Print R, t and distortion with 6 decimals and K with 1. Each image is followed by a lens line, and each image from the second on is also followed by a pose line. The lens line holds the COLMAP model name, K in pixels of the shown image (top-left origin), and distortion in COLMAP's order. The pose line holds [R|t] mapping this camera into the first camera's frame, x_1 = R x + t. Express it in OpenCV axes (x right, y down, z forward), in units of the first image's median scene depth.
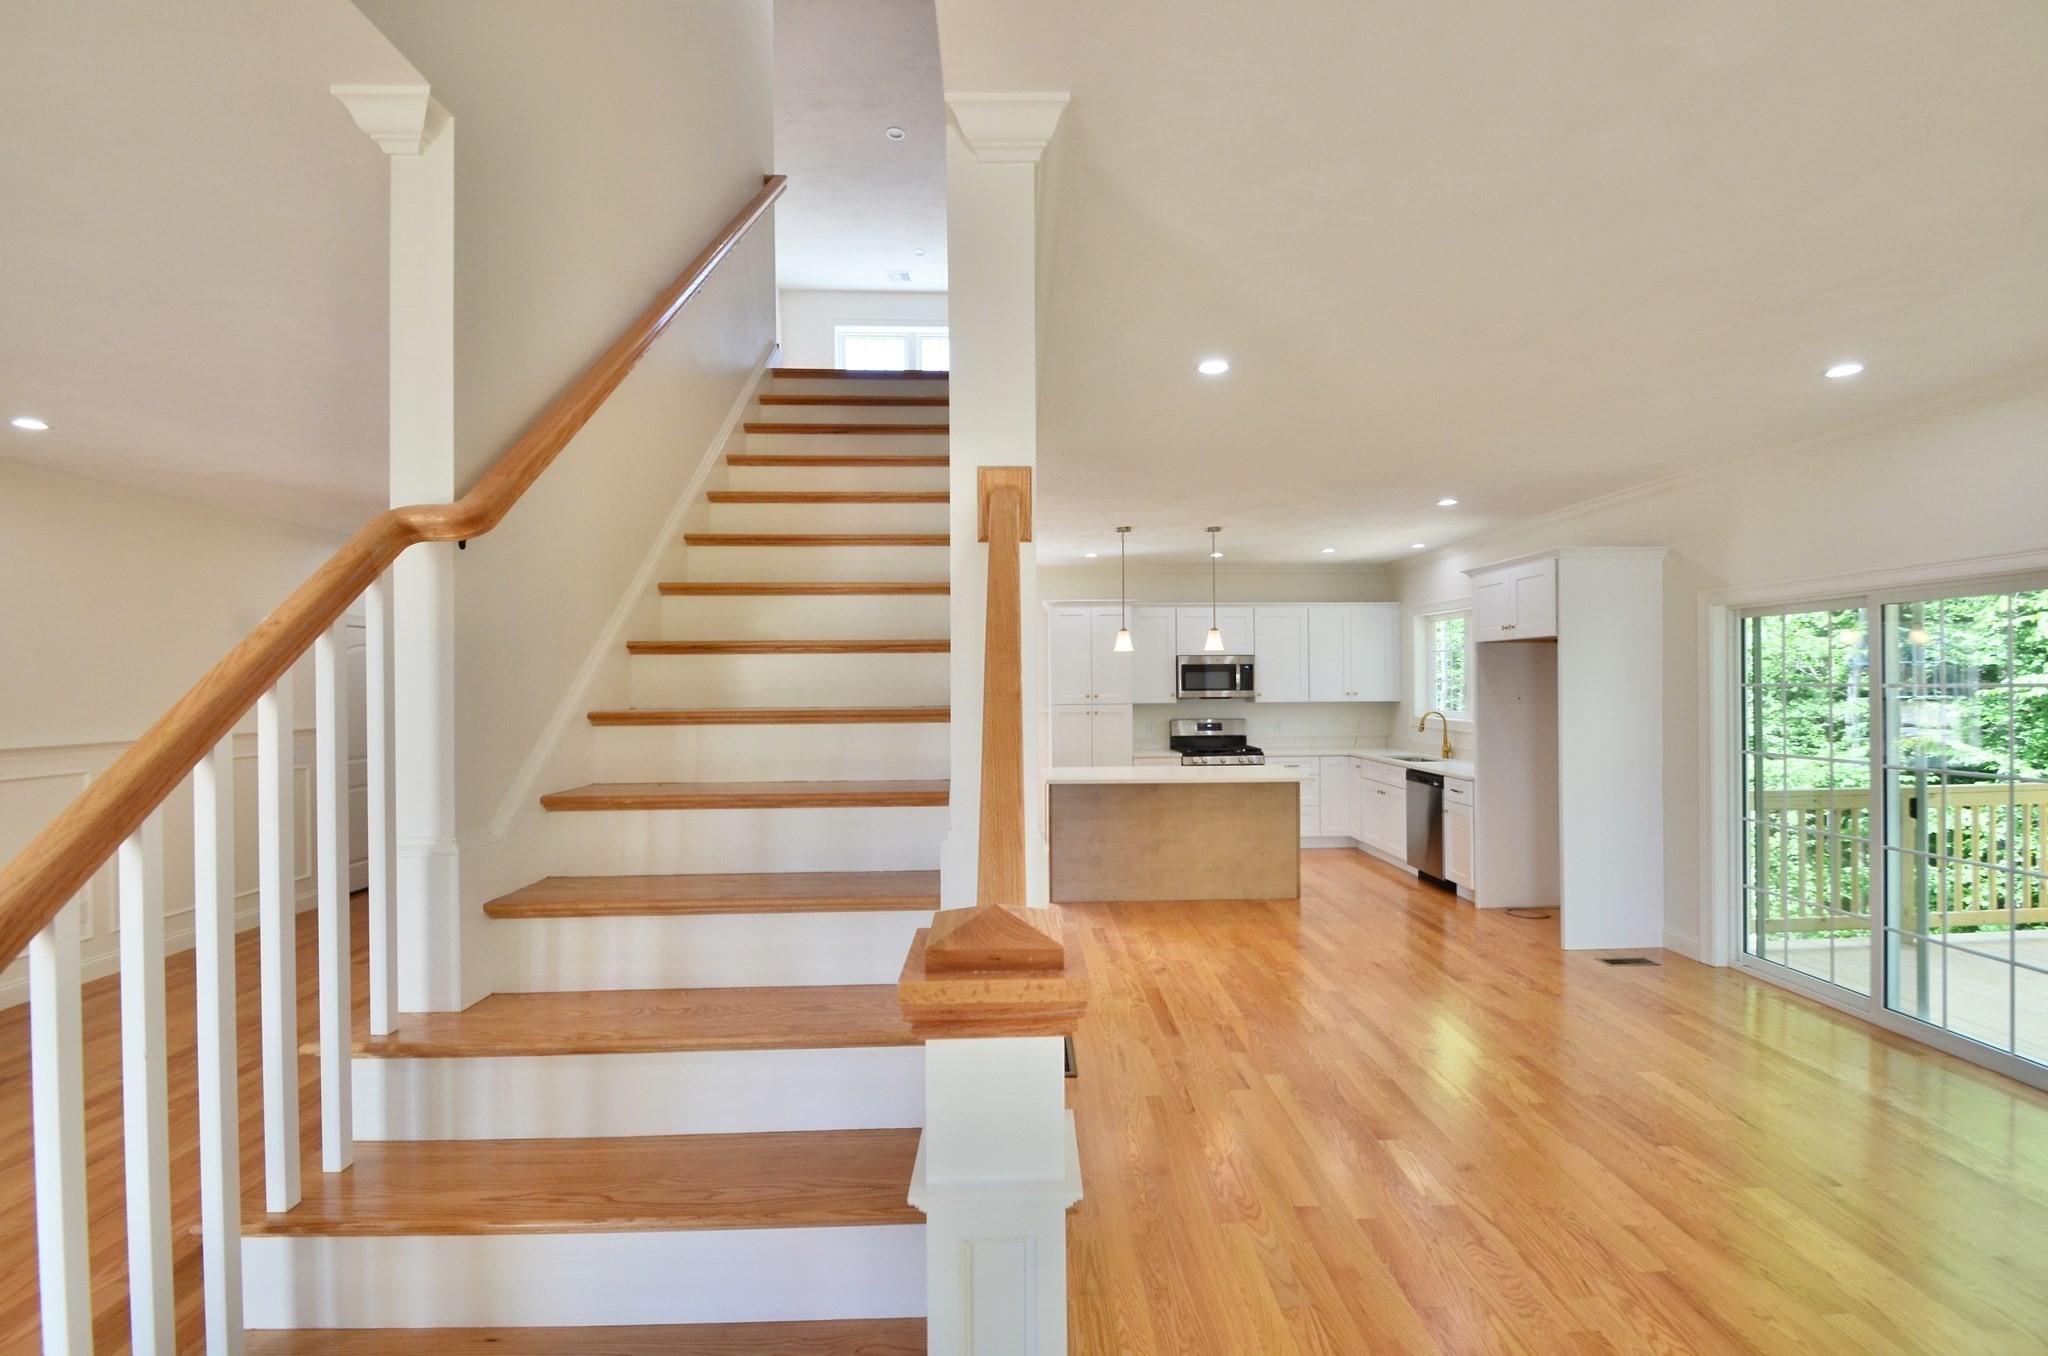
lens RADIAL K [[893.6, 0, 1038.4], [0, 893.6, 673.1], [0, 0, 1]] dist [-0.004377, -0.000566]
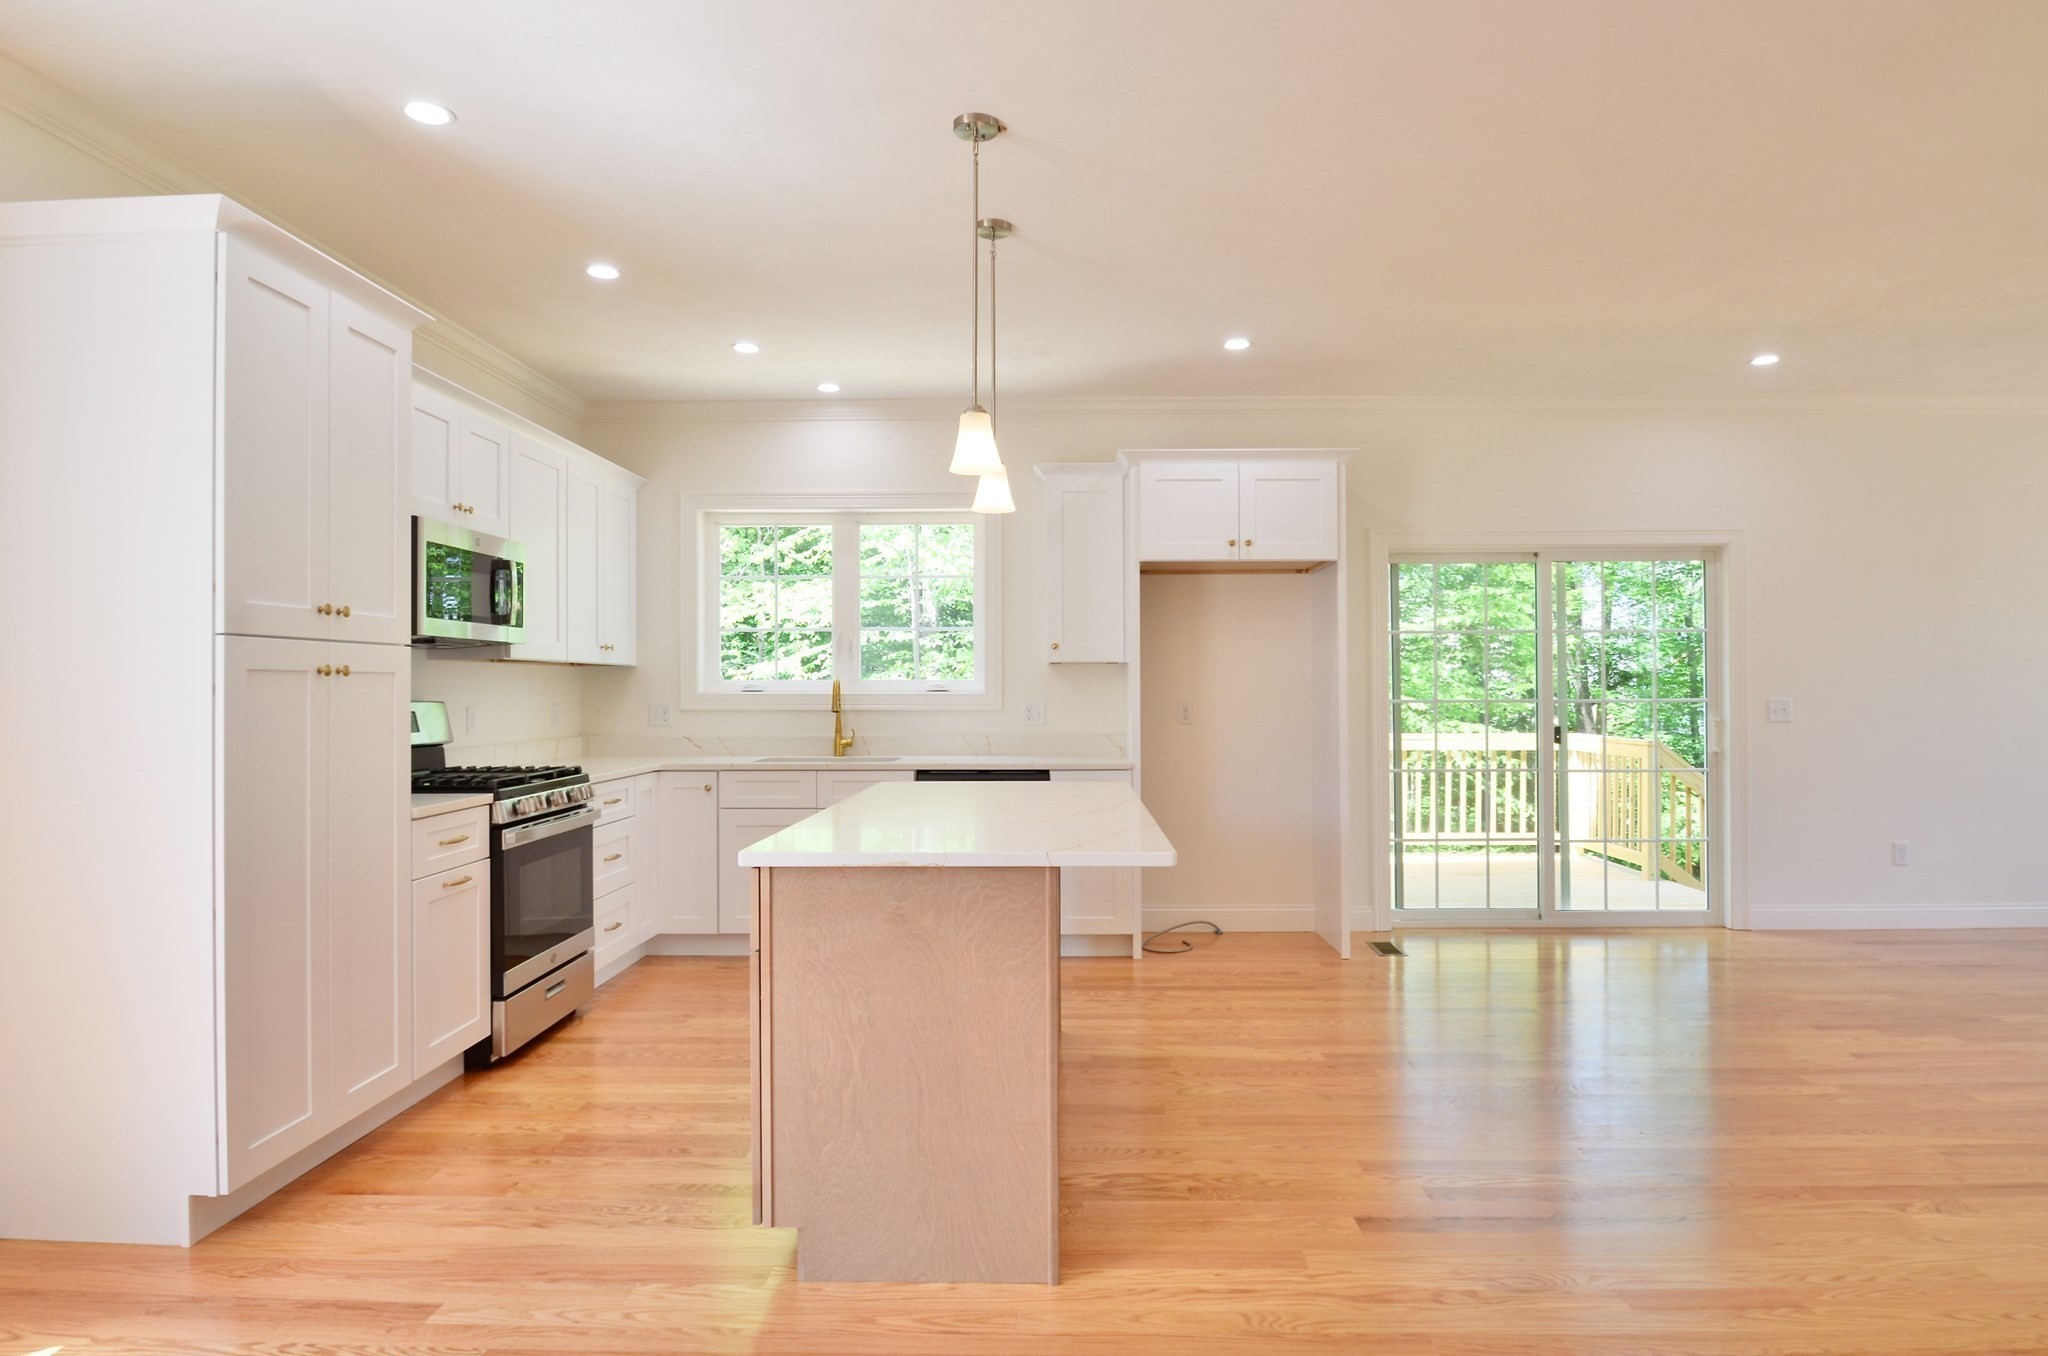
lens RADIAL K [[1152.8, 0, 1032.3], [0, 1152.8, 681.2], [0, 0, 1]] dist [-0.021156, -0.001801]
pose [[0.052954, 0.014908, 0.998486, -0.278107], [-0.009019, 0.999855, -0.014450, 0.050673], [-0.998556, -0.008240, 0.053081, 0.760873]]
